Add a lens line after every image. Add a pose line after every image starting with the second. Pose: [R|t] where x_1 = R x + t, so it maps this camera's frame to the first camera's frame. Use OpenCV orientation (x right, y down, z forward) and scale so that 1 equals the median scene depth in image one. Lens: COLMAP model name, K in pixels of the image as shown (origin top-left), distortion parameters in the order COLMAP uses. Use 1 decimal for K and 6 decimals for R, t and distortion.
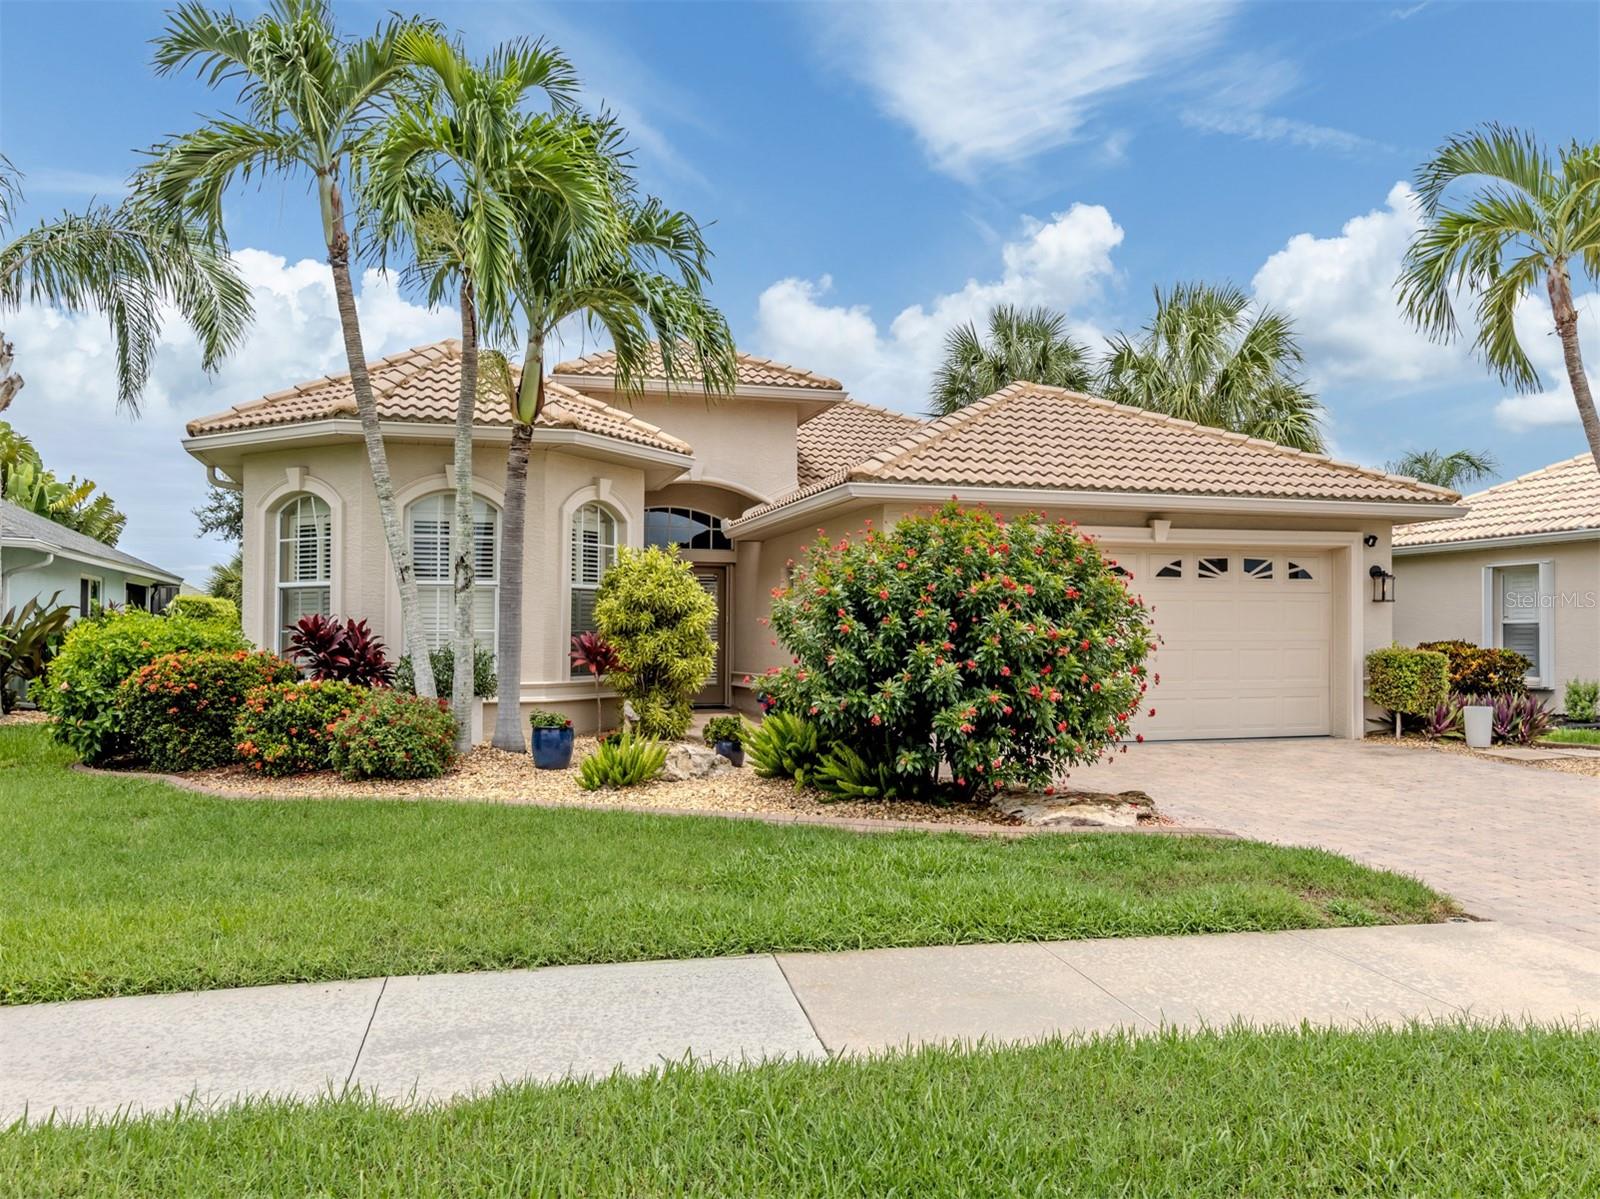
lens RADIAL K [[1123.8, 0, 798.5], [0, 1123.8, 588.5], [0, 0, 1]] dist [0.008417, 0.005378]
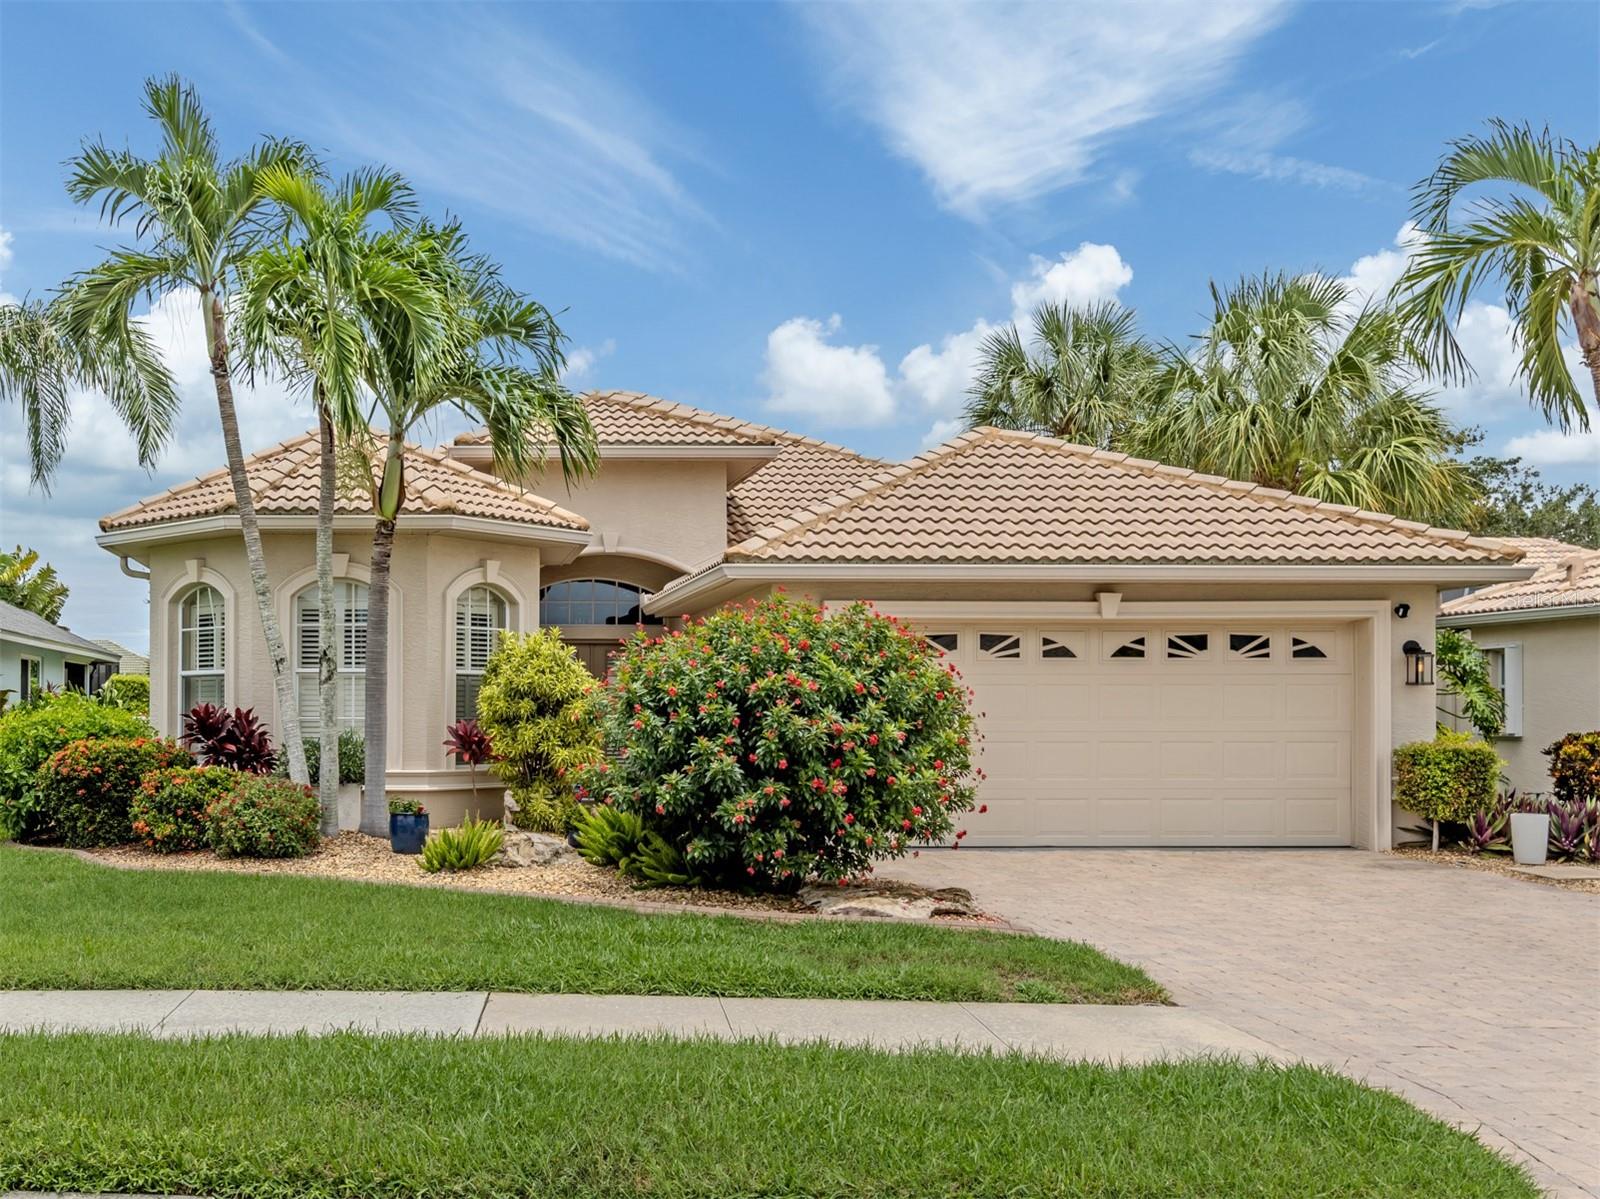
lens RADIAL K [[2152.8, 0, 800.5], [0, 2152.8, 603.0], [0, 0, 1]] dist [0.004455, 0.059374]
pose [[0.969100, -0.007850, -0.246542, 0.603406], [0.008095, 0.999967, -0.000020, -0.065897], [0.246534, -0.001976, 0.969132, -0.809974]]
